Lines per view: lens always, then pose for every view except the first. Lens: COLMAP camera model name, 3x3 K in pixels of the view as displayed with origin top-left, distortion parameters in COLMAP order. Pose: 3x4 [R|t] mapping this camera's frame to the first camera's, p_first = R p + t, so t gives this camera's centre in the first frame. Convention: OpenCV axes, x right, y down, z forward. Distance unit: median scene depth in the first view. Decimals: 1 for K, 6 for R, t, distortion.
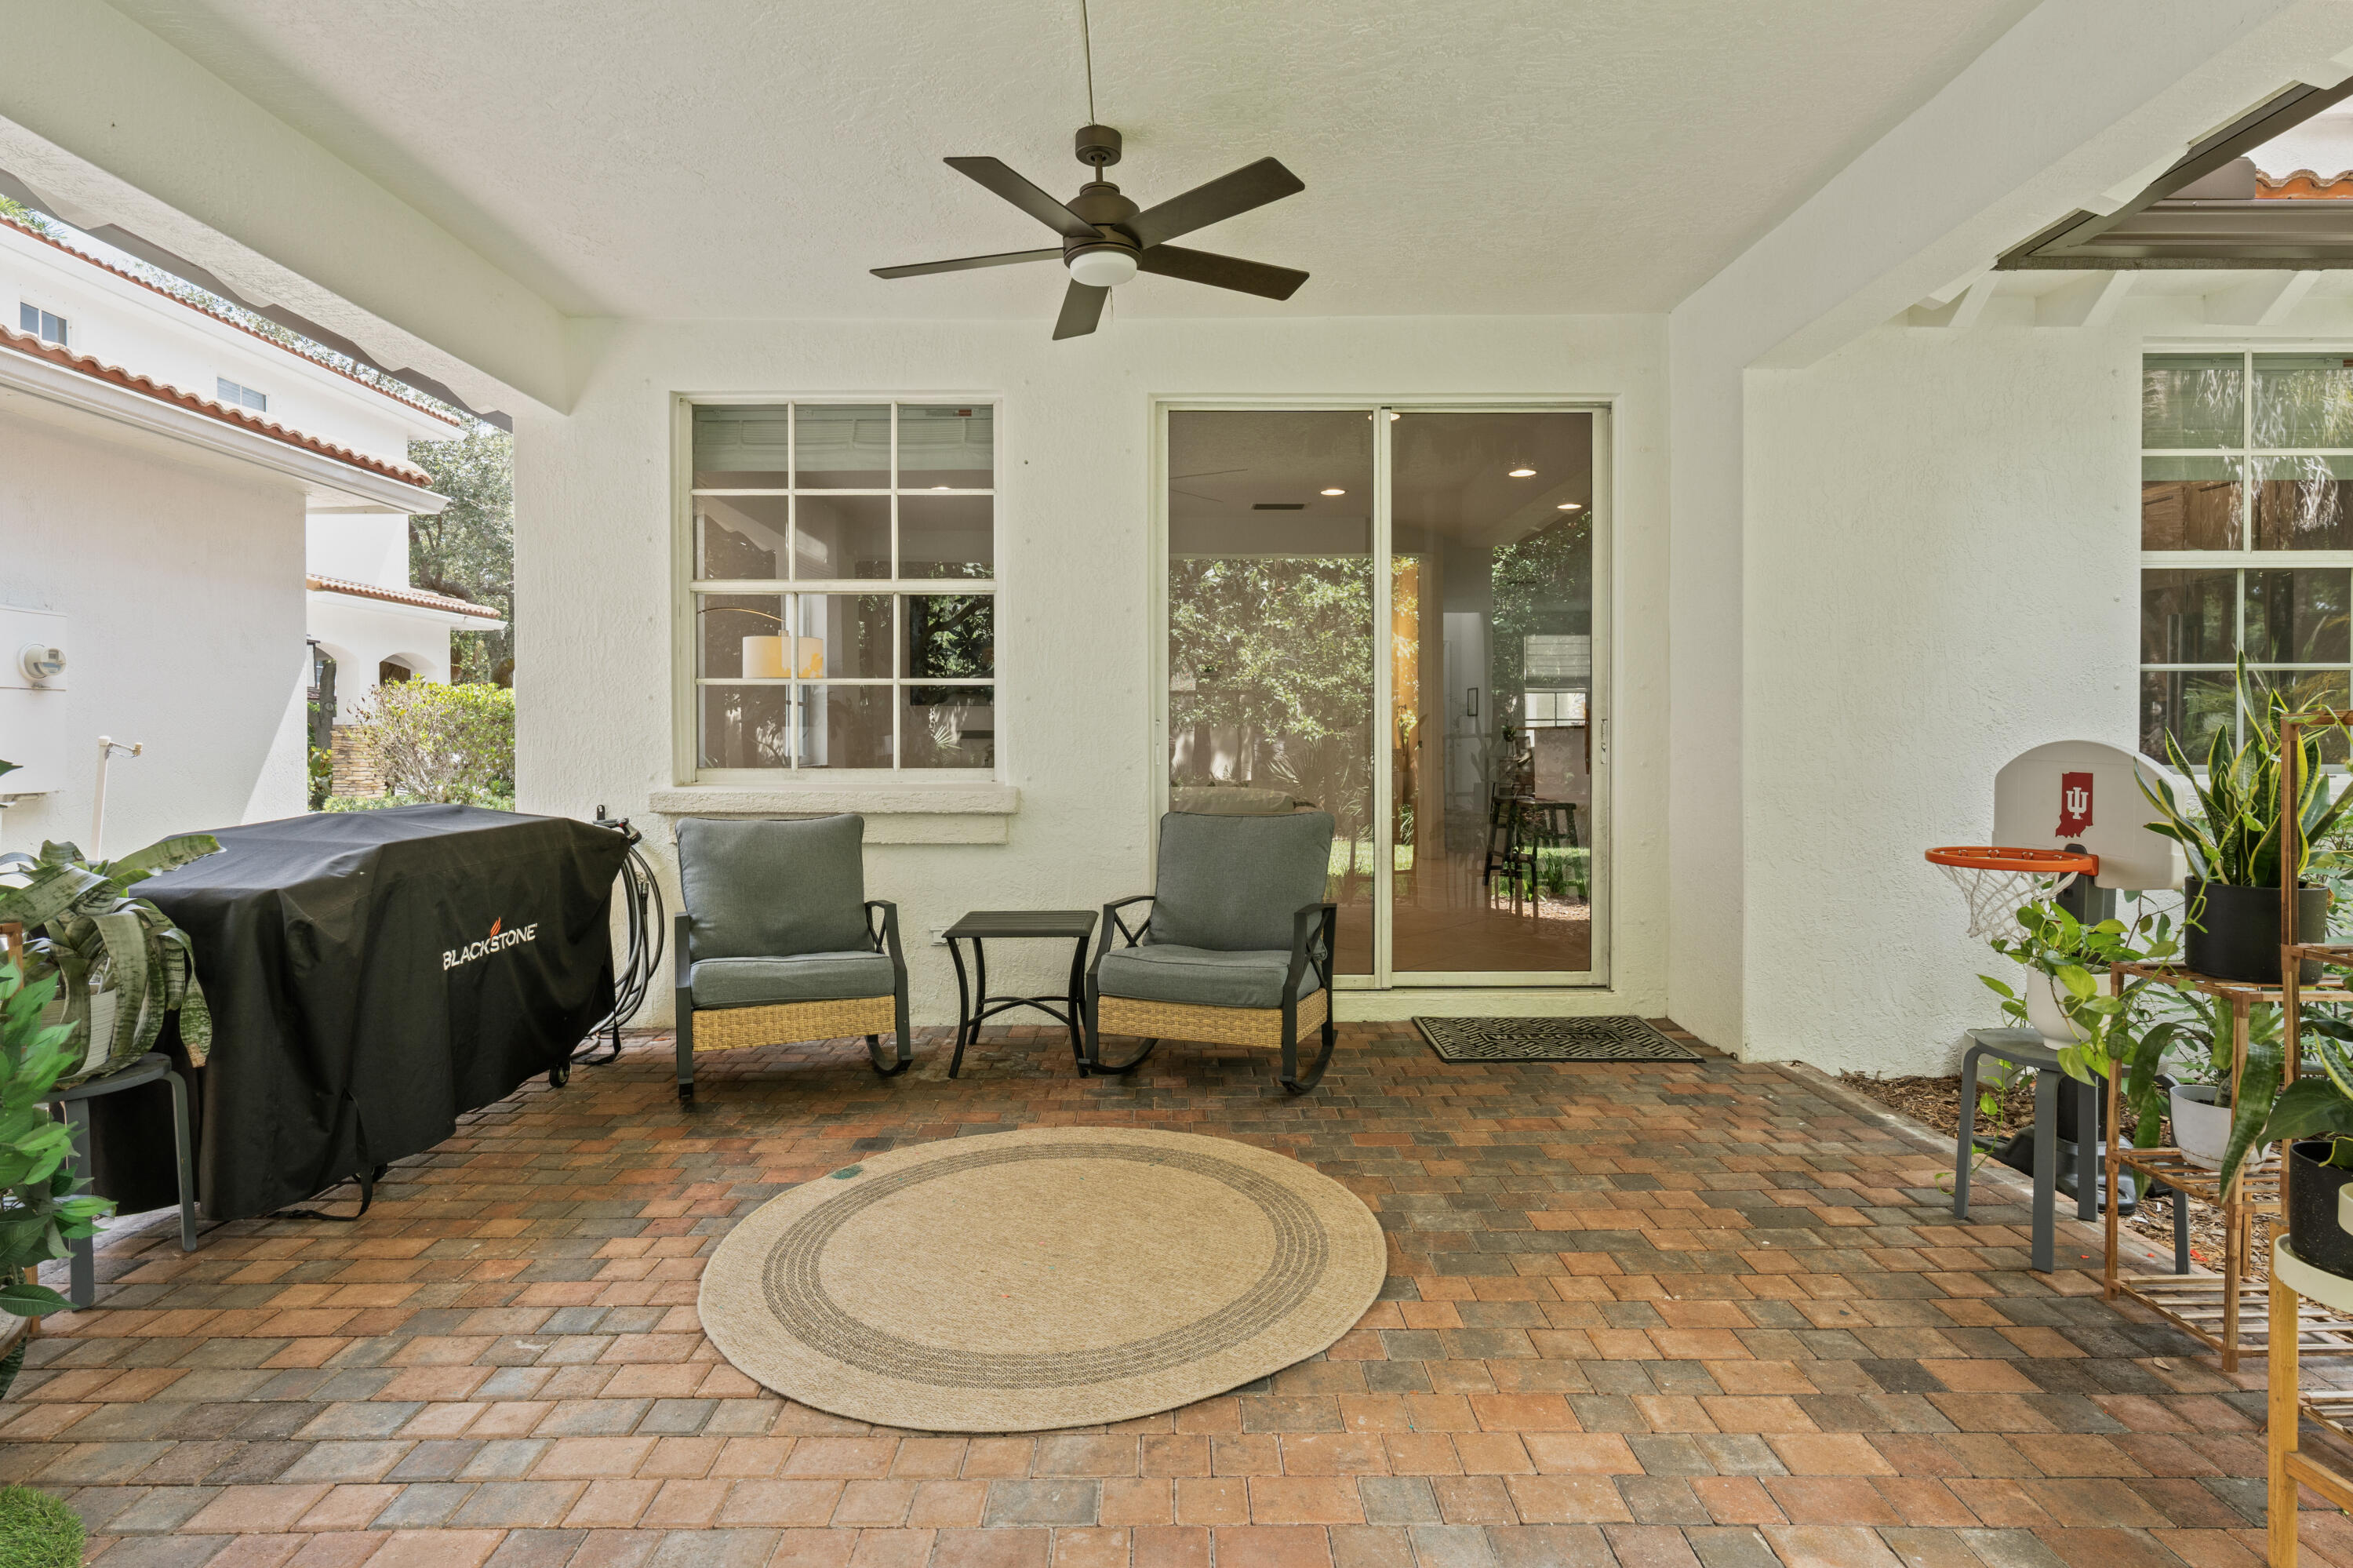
lens RADIAL K [[1249.6, 0, 1158.3], [0, 1249.6, 758.7], [0, 0, 1]] dist [-0.006750, -0.001012]
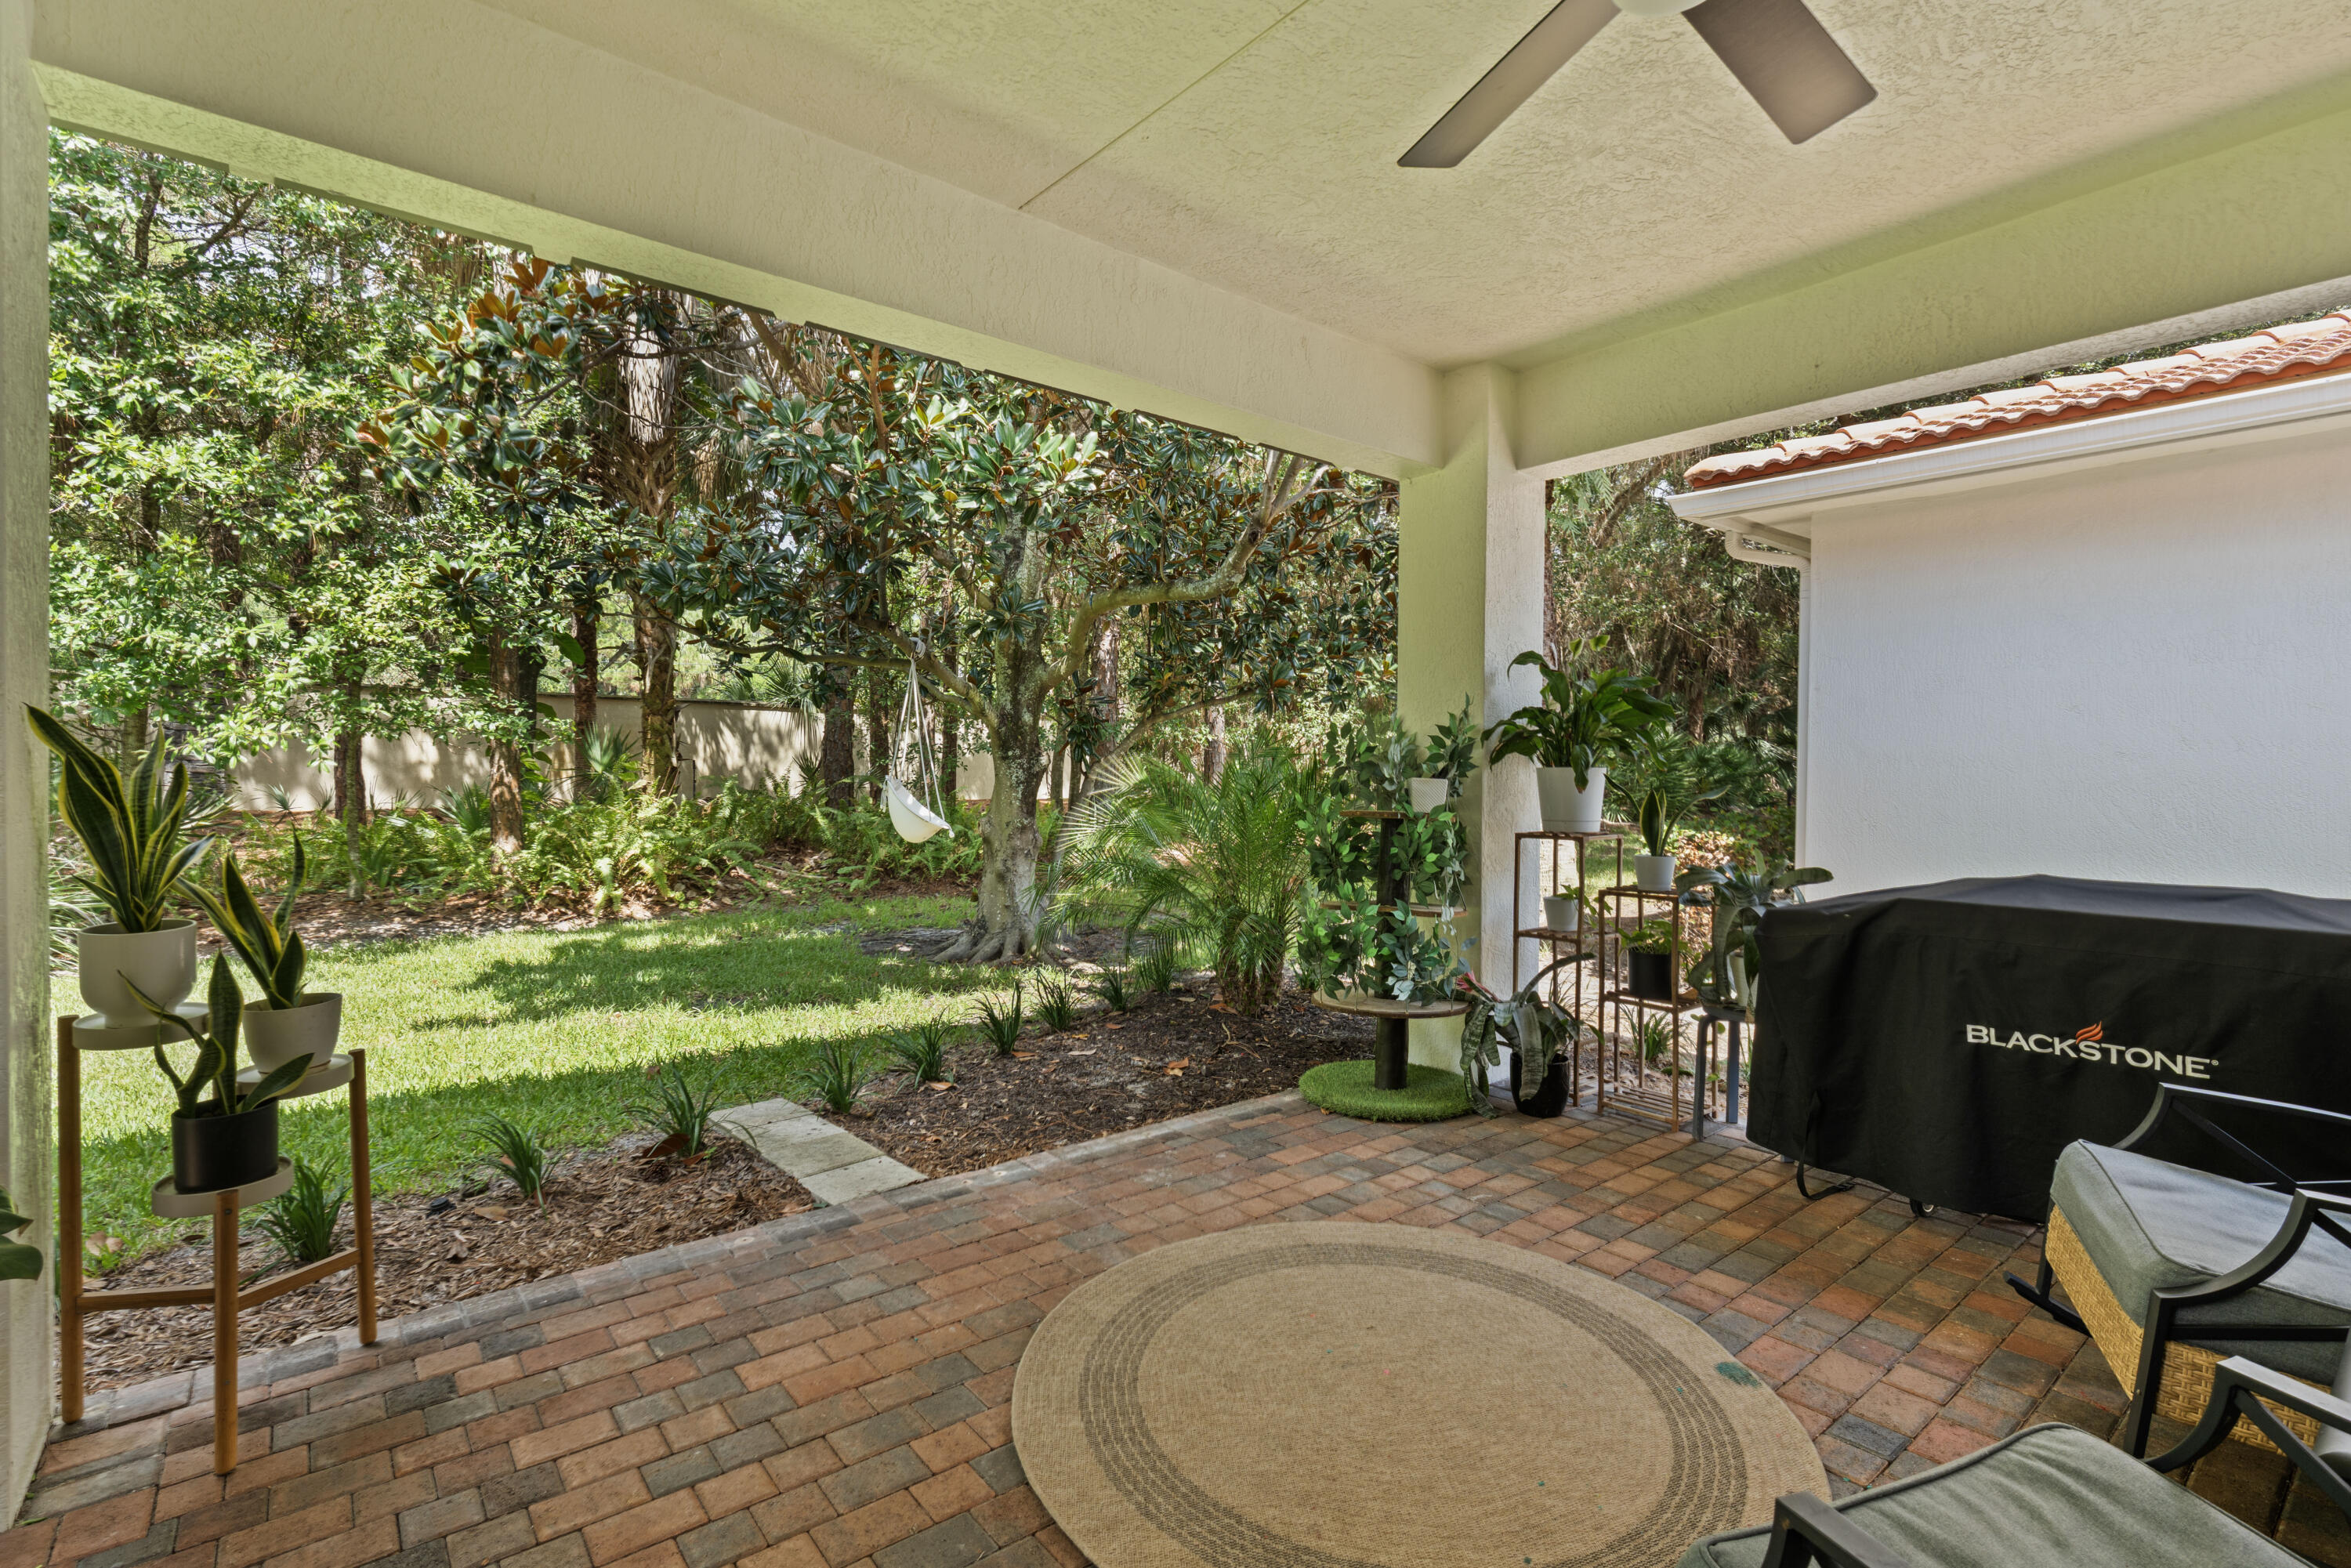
lens RADIAL K [[1083.9, 0, 1161.3], [0, 1083.9, 787.8], [0, 0, 1]] dist [-0.010237, 0.004297]
pose [[-0.786208, 0.014035, -0.617803, 0.331488], [-0.013764, 0.999096, 0.040213, -0.039716], [0.617809, 0.040119, -0.785304, 0.974040]]
